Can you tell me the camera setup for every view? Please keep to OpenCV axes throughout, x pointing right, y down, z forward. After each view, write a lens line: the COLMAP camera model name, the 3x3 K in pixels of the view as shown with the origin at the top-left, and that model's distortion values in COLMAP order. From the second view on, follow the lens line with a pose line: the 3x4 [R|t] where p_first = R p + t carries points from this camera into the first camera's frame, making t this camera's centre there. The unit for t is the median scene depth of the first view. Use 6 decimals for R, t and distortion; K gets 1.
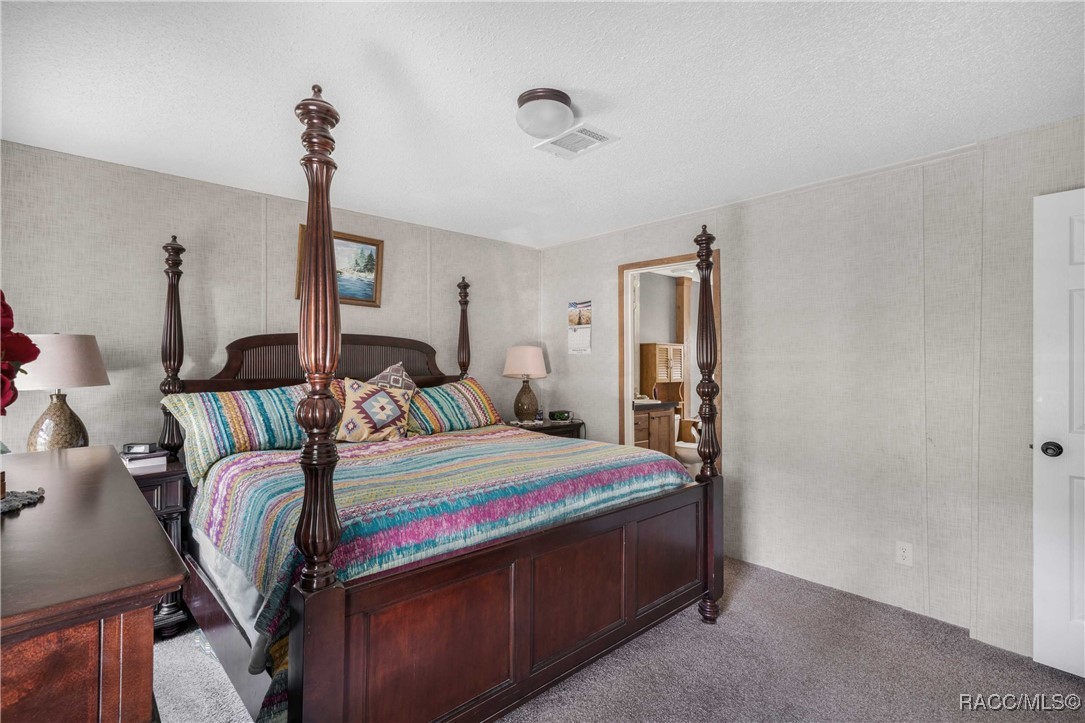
lens RADIAL K [[518.9, 0, 537.8], [0, 518.9, 359.5], [0, 0, 1]] dist [0.025931, -0.001050]
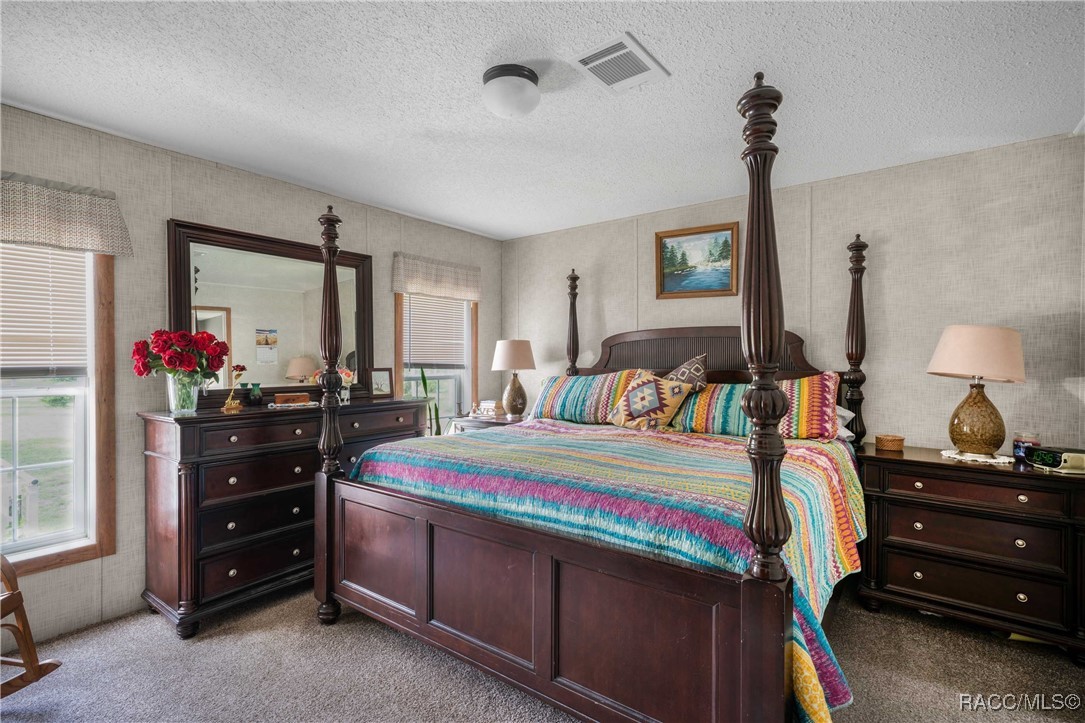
lens RADIAL K [[518.9, 0, 543.2], [0, 518.9, 367.3], [0, 0, 1]] dist [0.025931, -0.001050]
pose [[0.185196, 0.016628, -0.982561, 0.766146], [0.007780, 0.999801, 0.018386, 0.011608], [0.982671, -0.011049, 0.185030, 0.688104]]
